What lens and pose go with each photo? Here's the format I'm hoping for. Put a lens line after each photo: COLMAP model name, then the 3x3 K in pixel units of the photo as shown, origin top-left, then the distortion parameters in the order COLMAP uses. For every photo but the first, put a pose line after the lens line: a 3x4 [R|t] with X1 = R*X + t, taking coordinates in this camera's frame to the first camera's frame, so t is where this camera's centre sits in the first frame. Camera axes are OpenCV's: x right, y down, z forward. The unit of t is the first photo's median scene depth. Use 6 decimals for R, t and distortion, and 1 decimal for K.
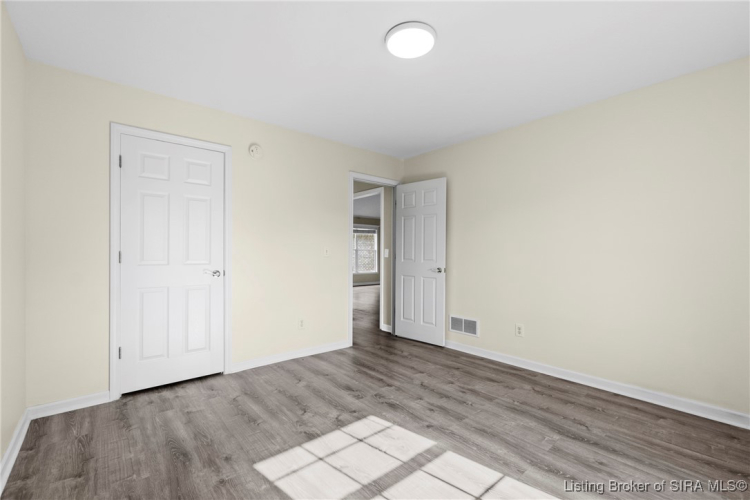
lens RADIAL K [[324.5, 0, 374.9], [0, 324.5, 255.9], [0, 0, 1]] dist [-0.003536, 0.000509]
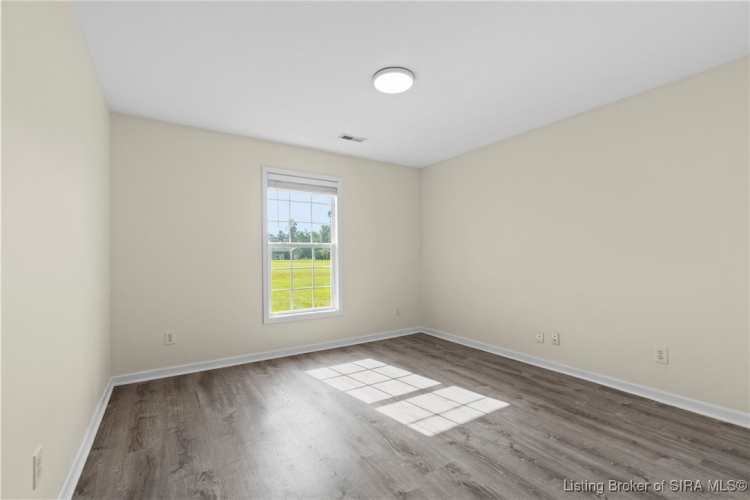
lens RADIAL K [[324.5, 0, 373.6], [0, 324.5, 248.5], [0, 0, 1]] dist [-0.003536, 0.000509]
pose [[-0.991332, 0.005952, 0.131244, 0.024806], [0.004166, 0.999895, -0.013881, -0.018547], [-0.131313, -0.013214, -0.991253, 2.030264]]
